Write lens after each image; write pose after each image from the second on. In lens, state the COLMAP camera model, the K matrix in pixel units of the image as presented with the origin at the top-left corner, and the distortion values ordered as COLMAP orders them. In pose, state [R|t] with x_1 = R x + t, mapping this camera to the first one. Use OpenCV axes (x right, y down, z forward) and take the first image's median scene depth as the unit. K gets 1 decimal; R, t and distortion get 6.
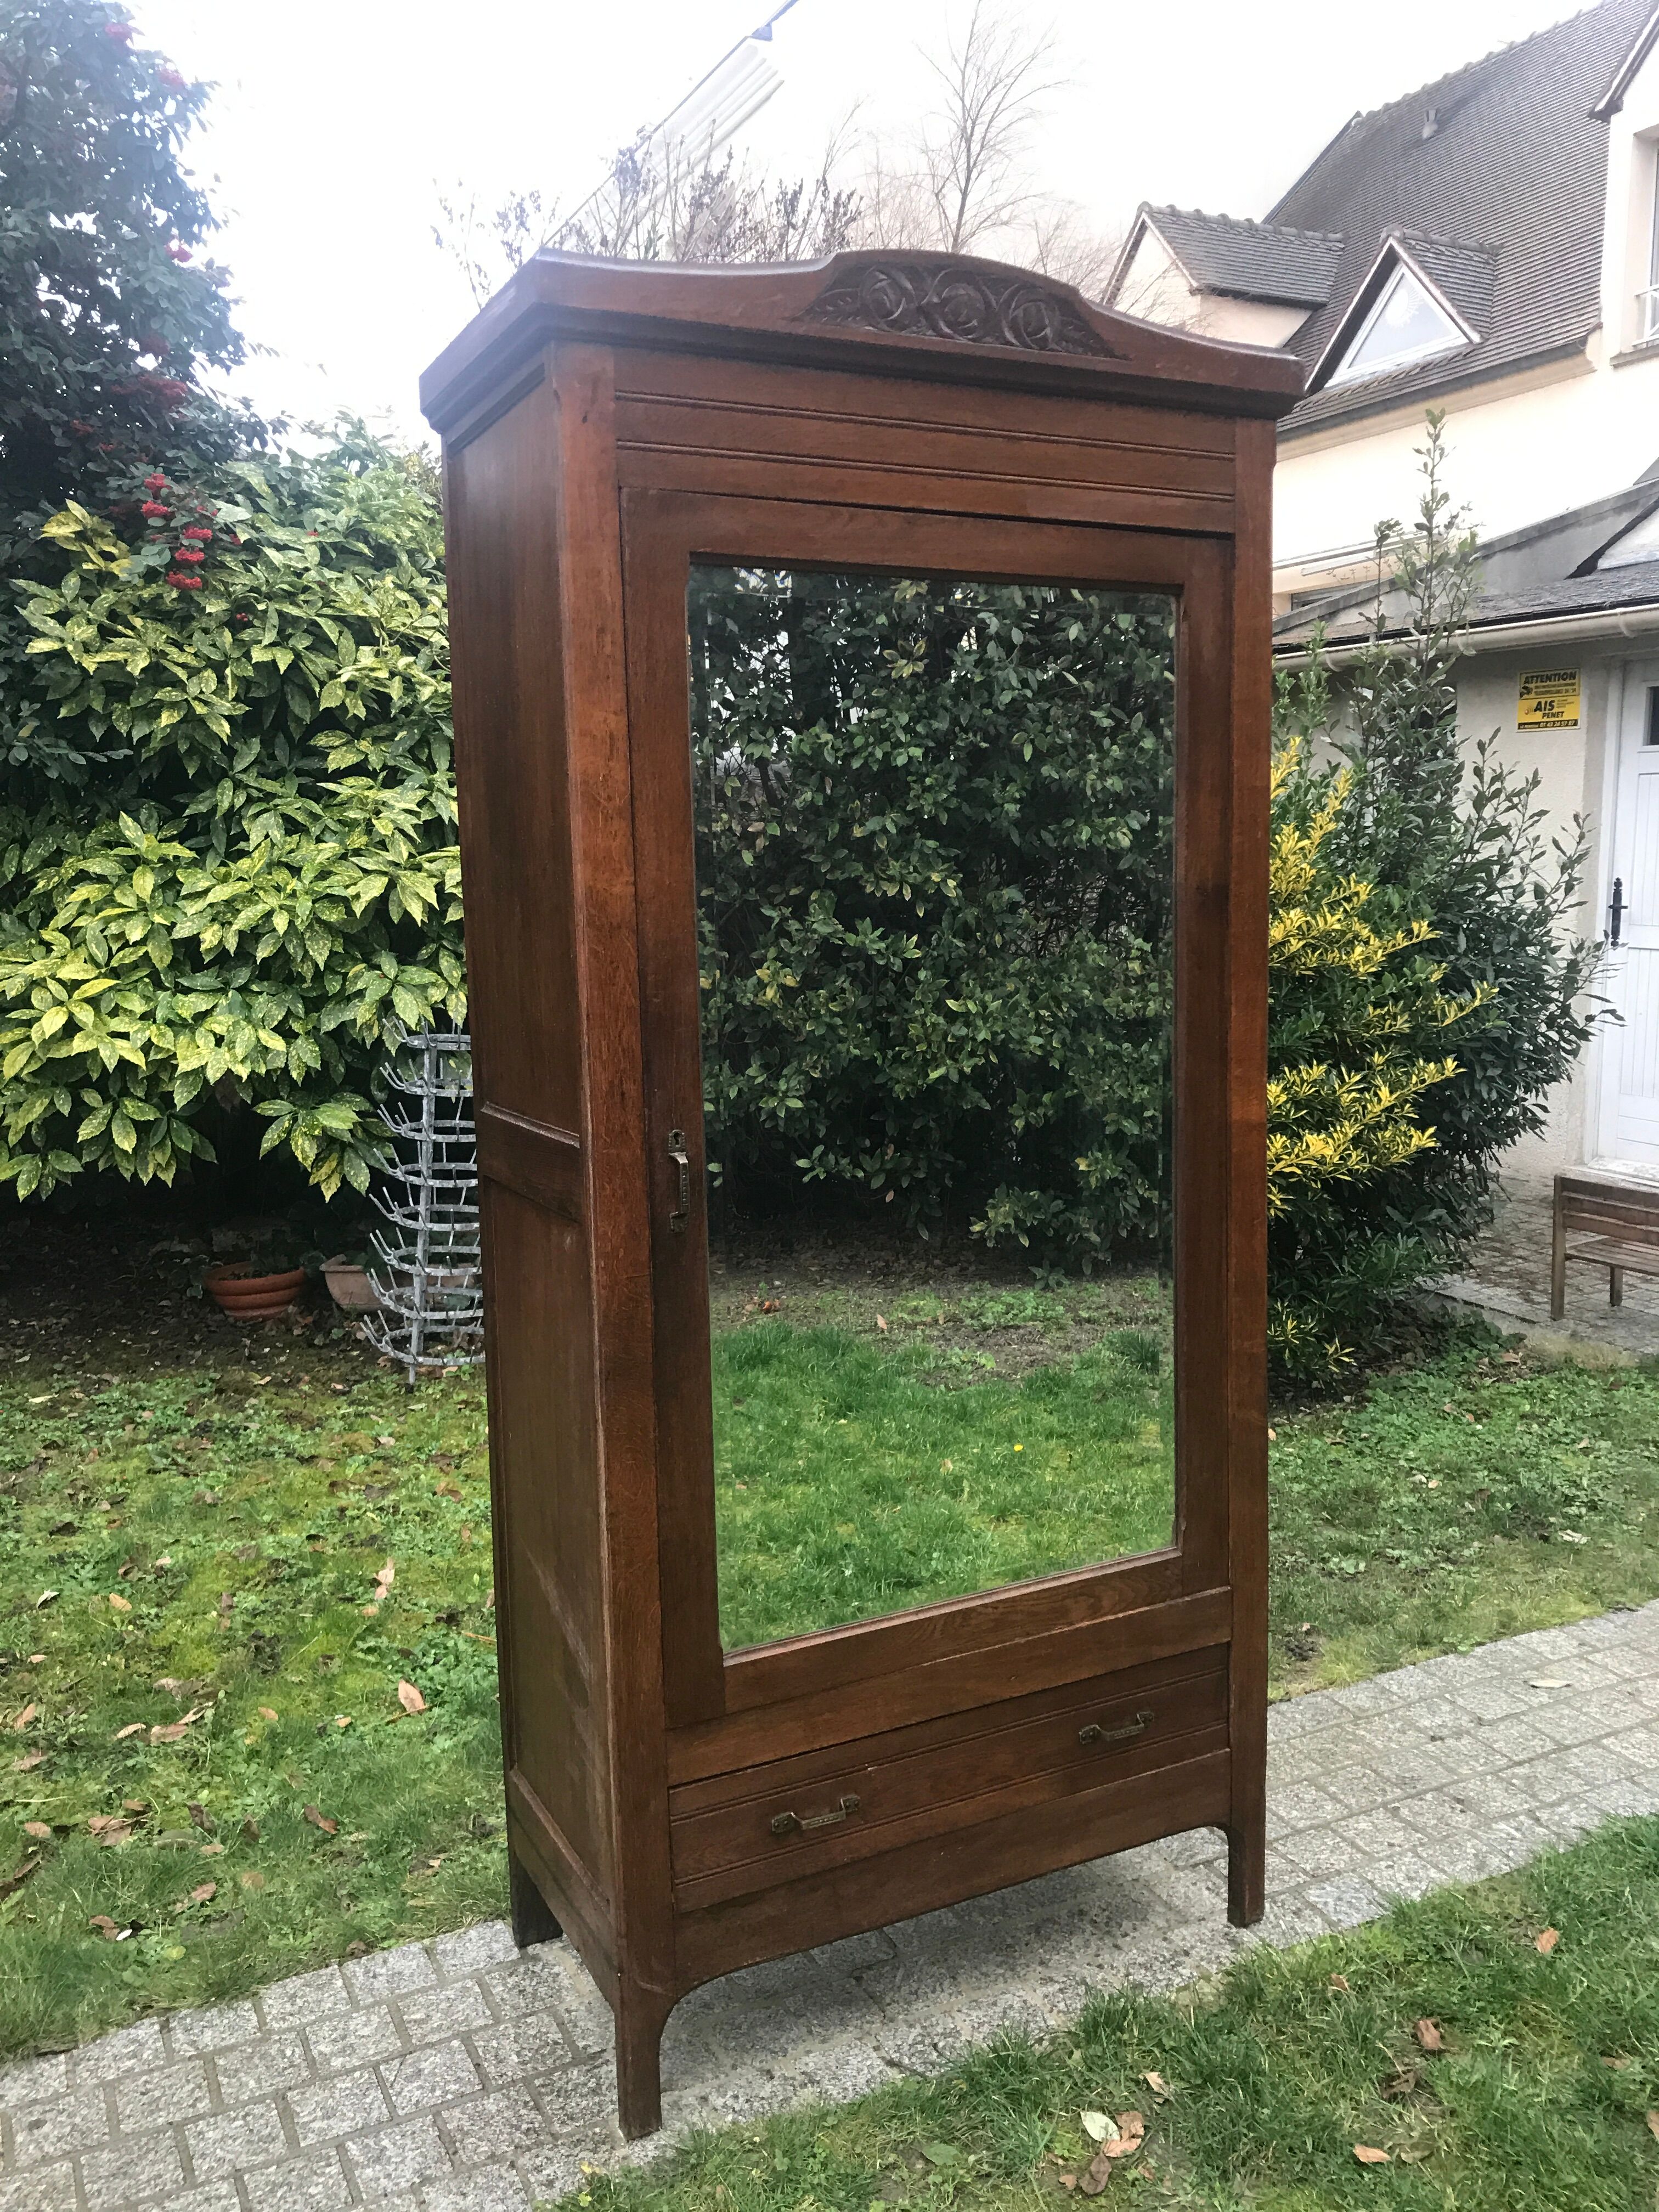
lens RADIAL K [[1802.7, 0, 833.5], [0, 1802.7, 1142.3], [0, 0, 1]] dist [0.030969, -0.023656]
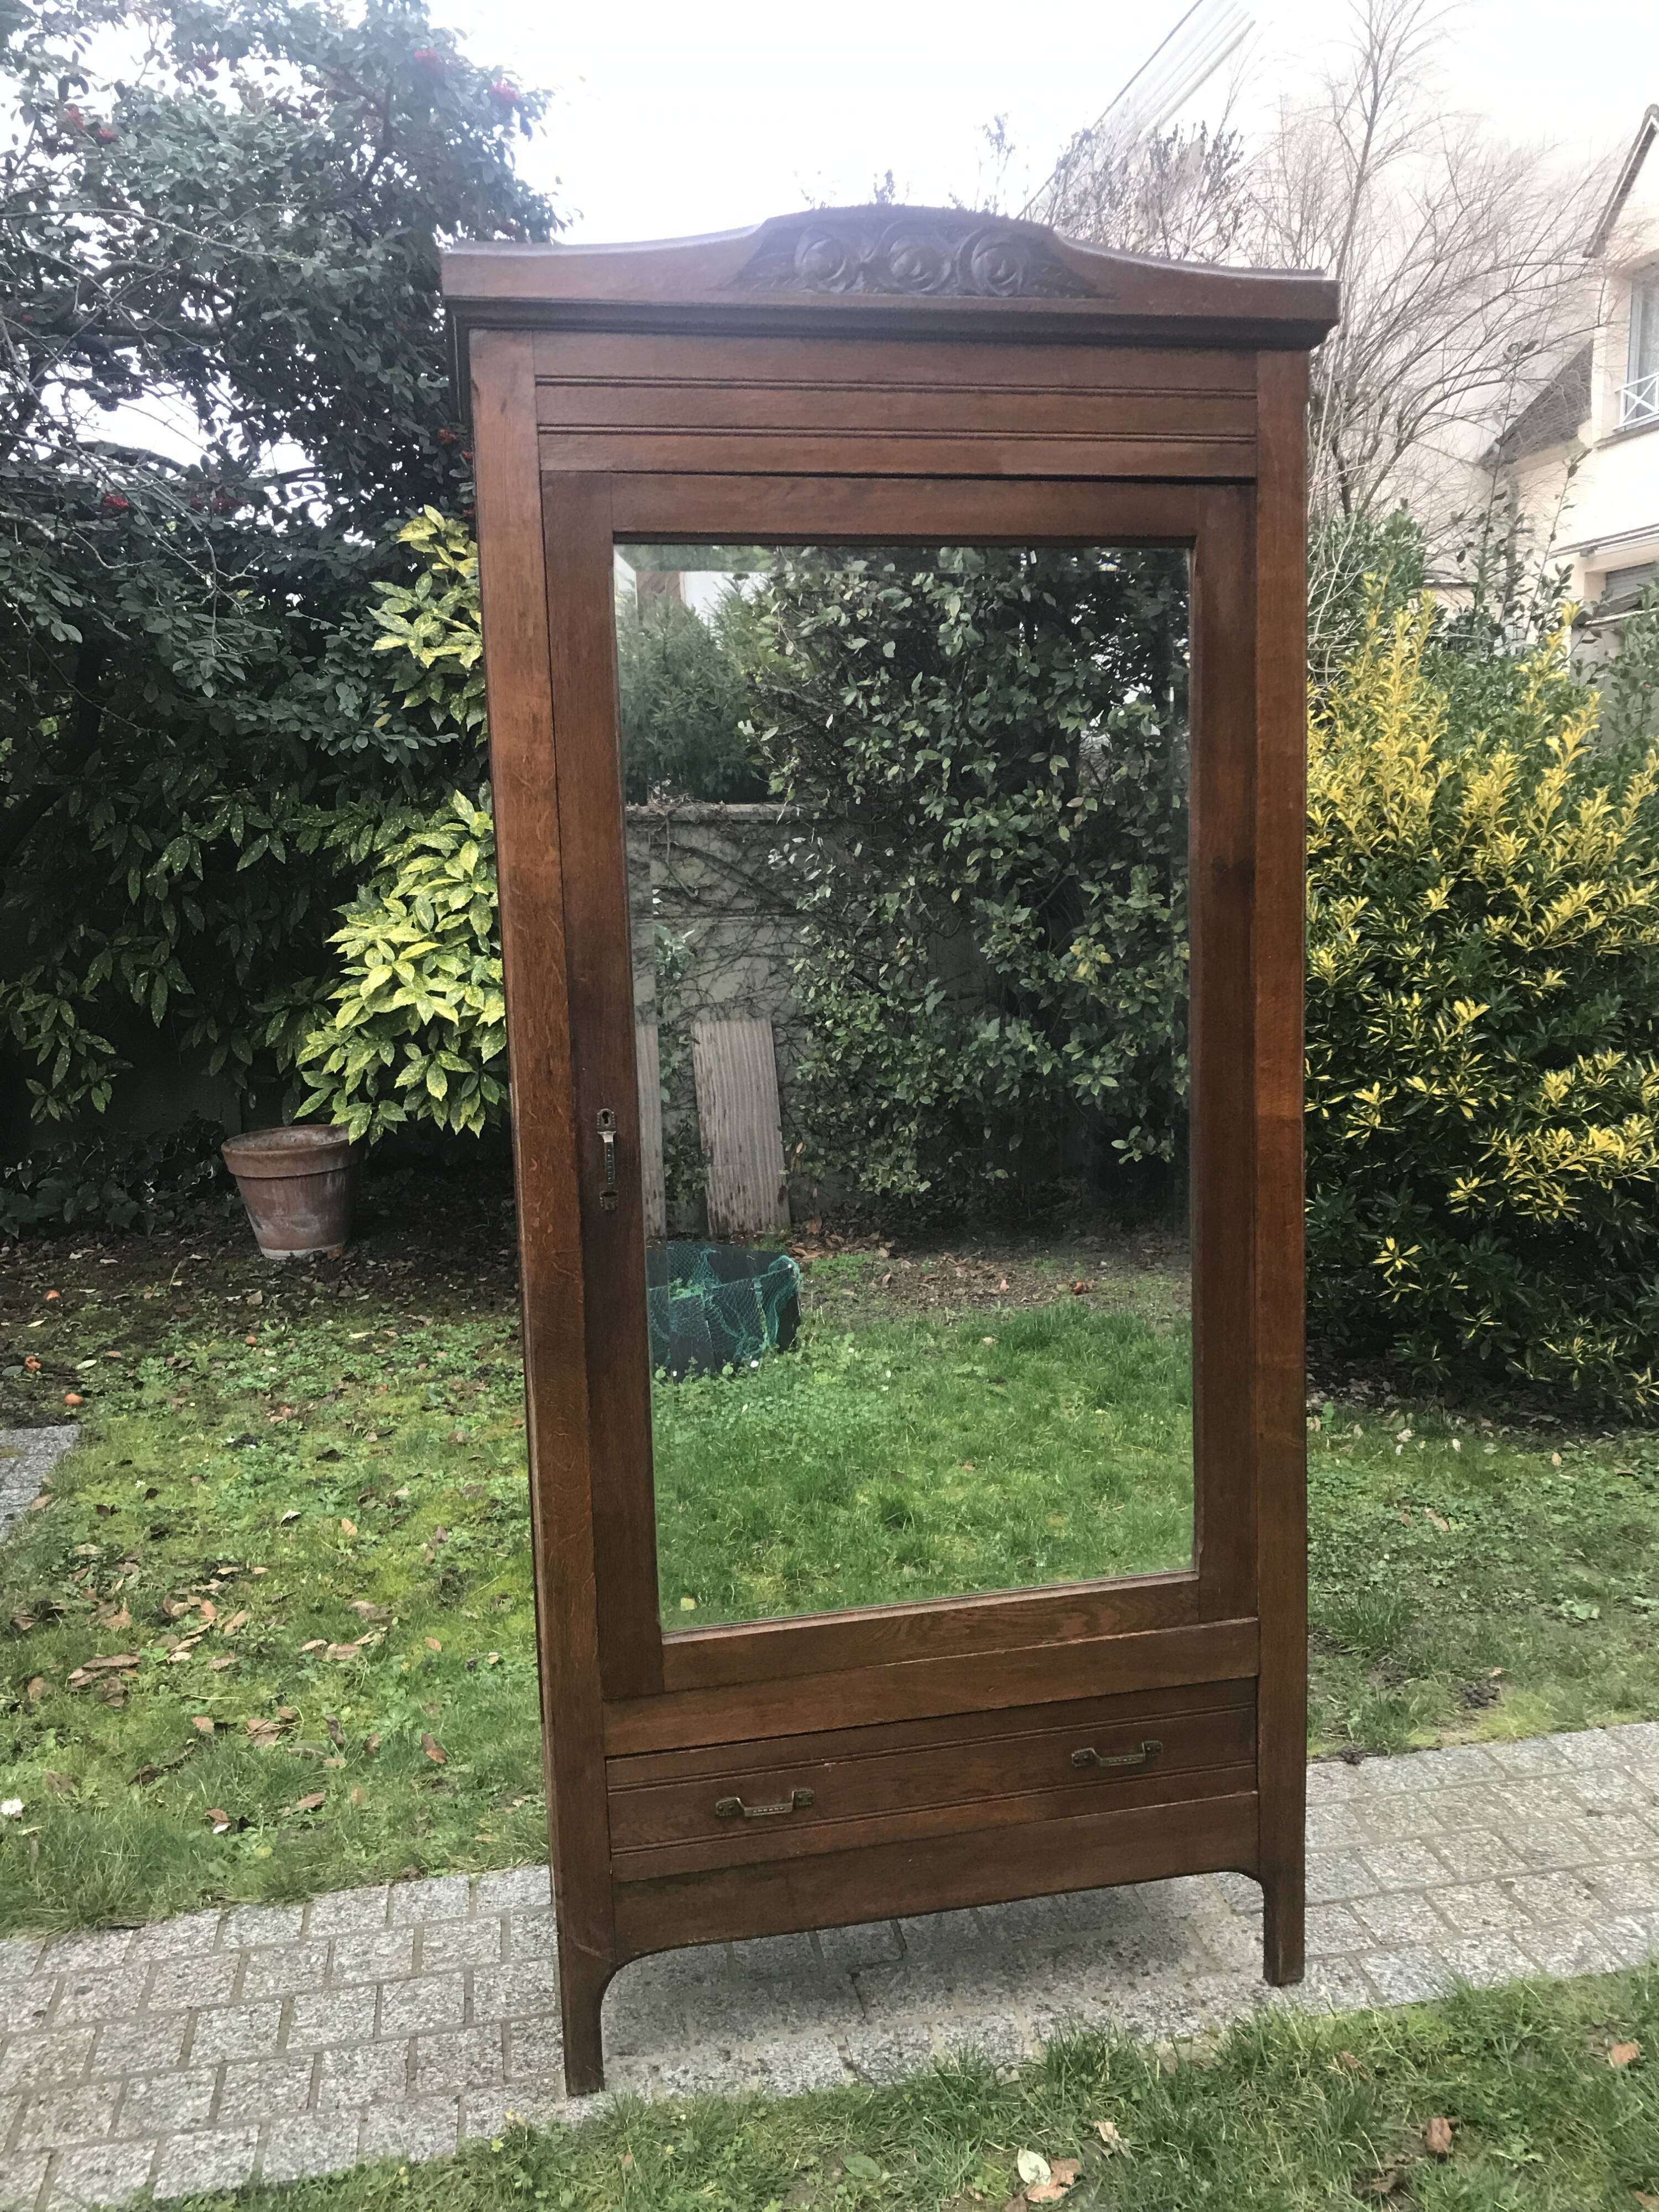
lens RADIAL K [[1814.3, 0, 836.5], [0, 1814.3, 1110.5], [0, 0, 1]] dist [0.005923, 0.019788]
pose [[0.964213, 0.030476, -0.263371, 0.175852], [-0.030691, 0.999523, 0.003300, -0.008067], [0.263346, 0.004901, 0.964689, 0.029215]]
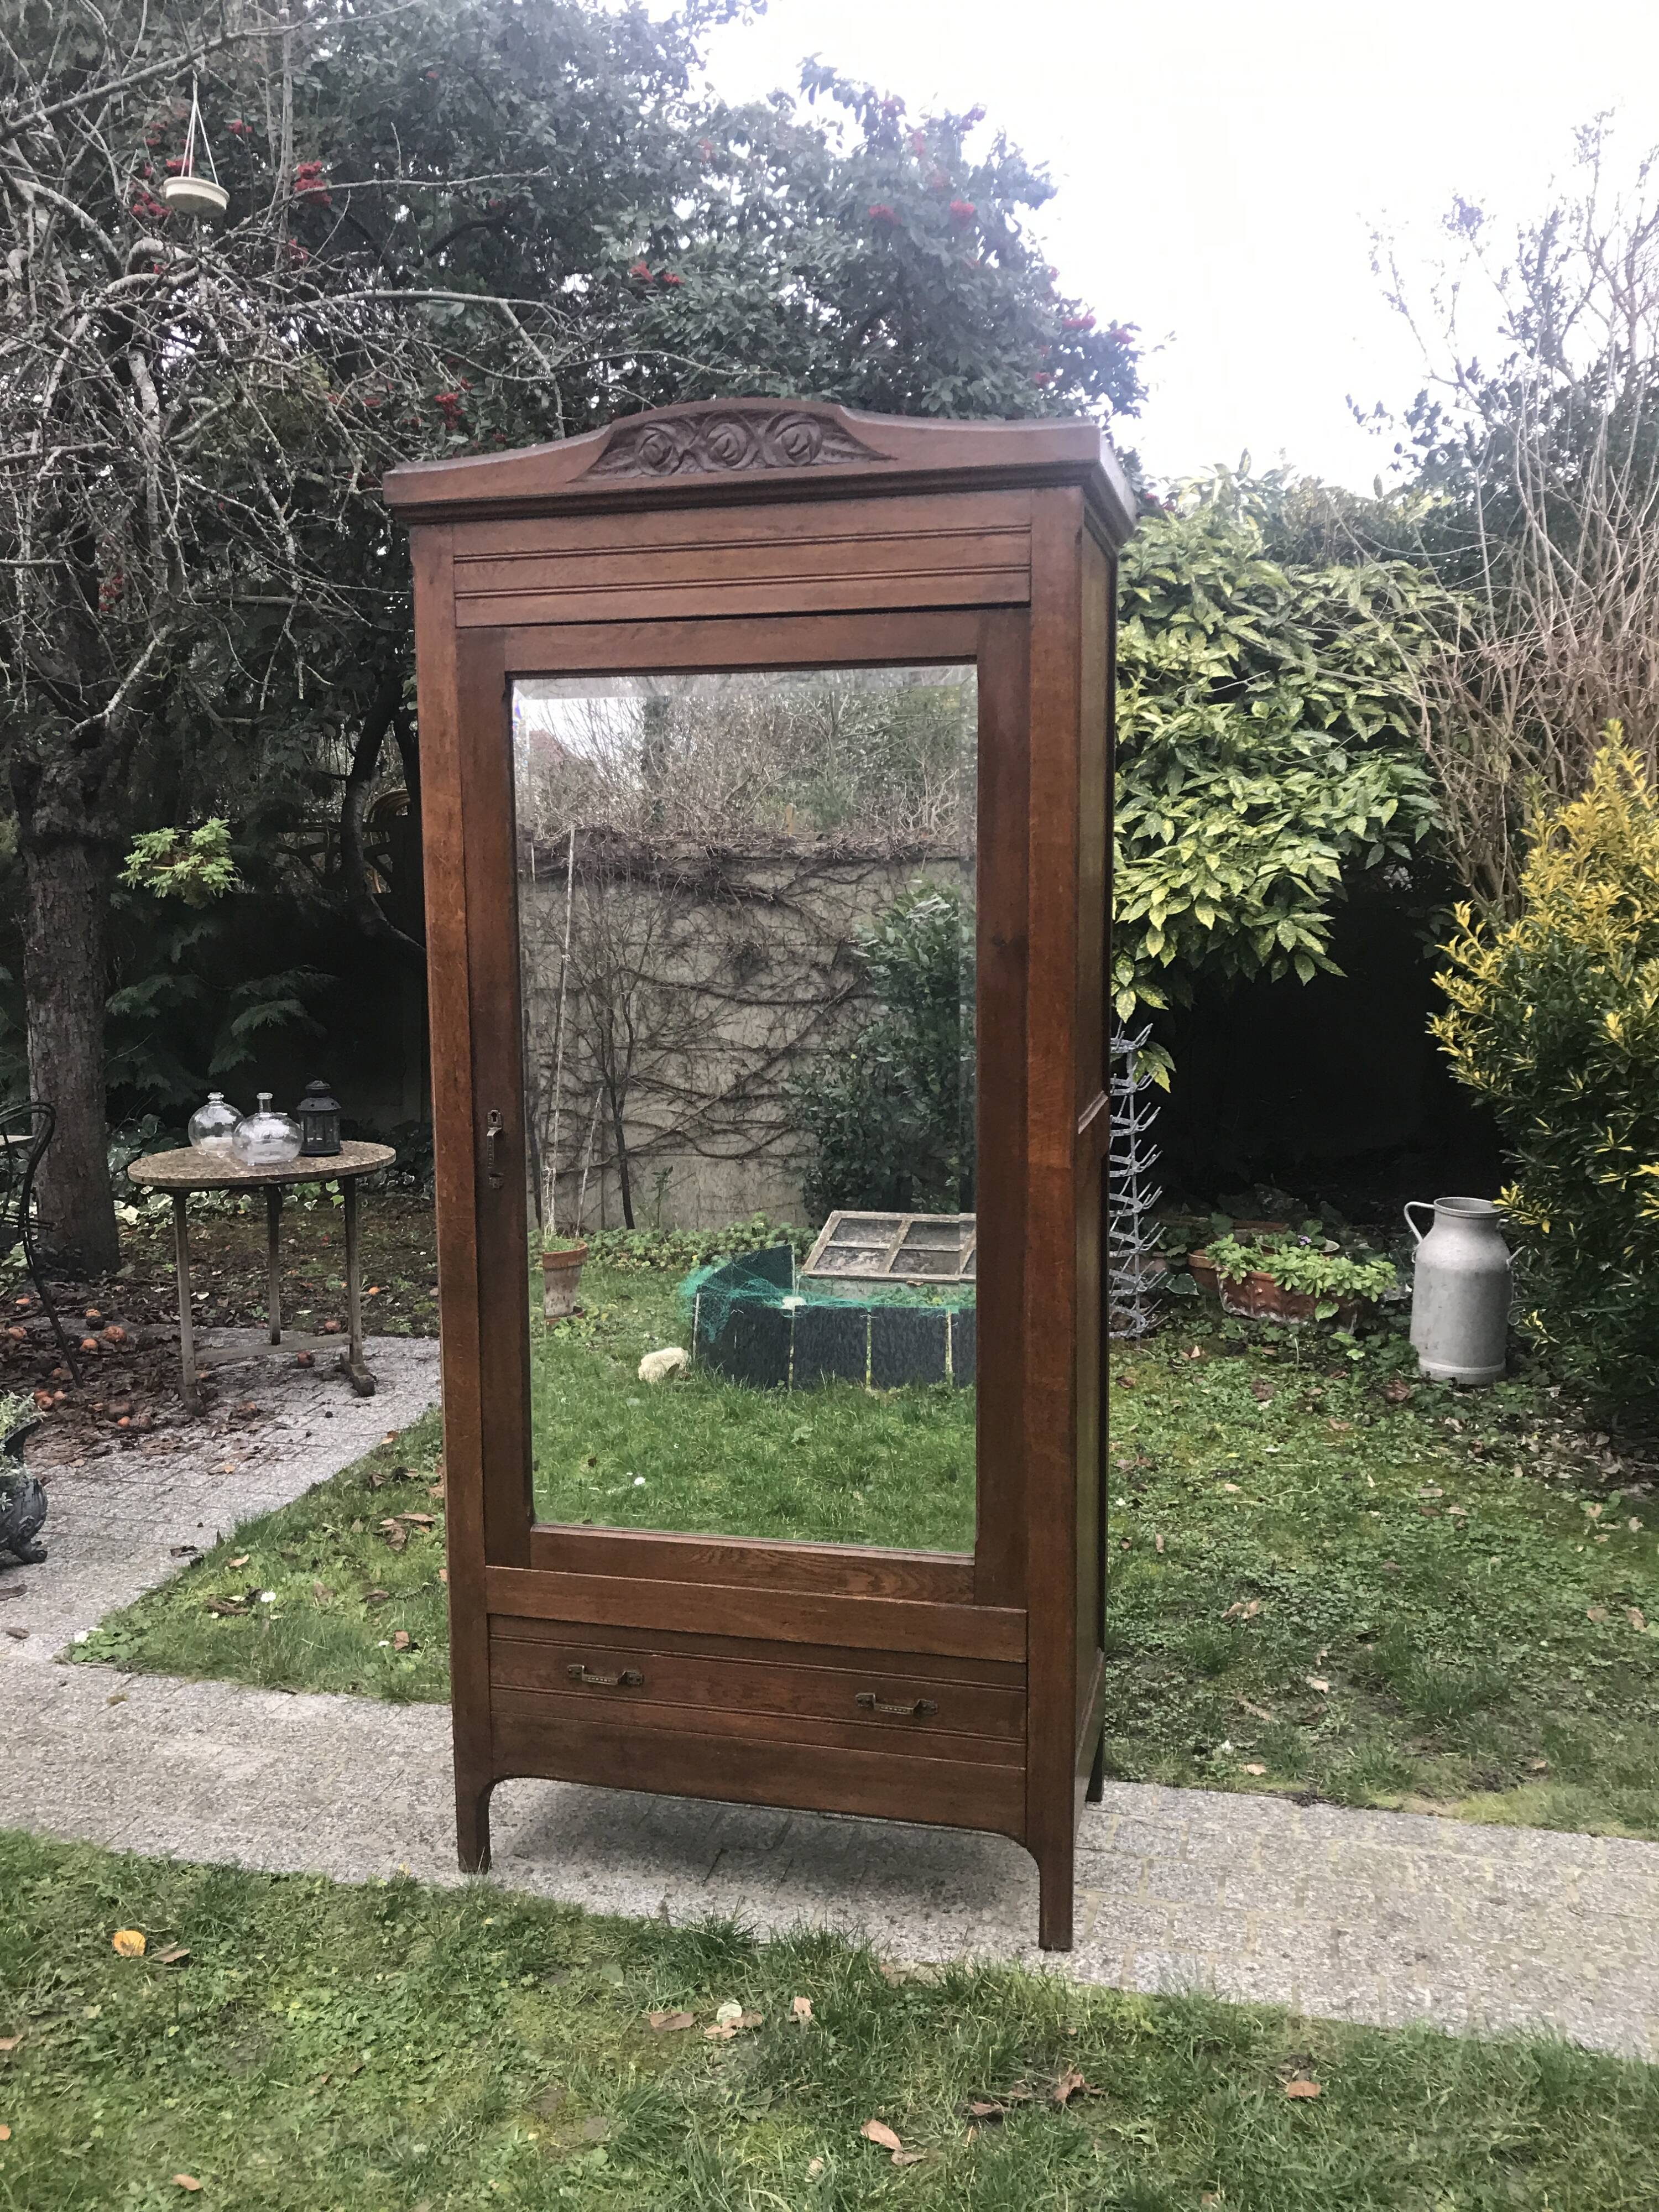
lens RADIAL K [[1813.2, 0, 847.0], [0, 1813.2, 1116.1], [0, 0, 1]] dist [0.020053, -0.010248]
pose [[0.760766, 0.097846, -0.641608, 0.553527], [-0.104152, 0.994164, 0.028115, -0.039255], [0.640615, 0.045436, 0.766517, 0.085285]]
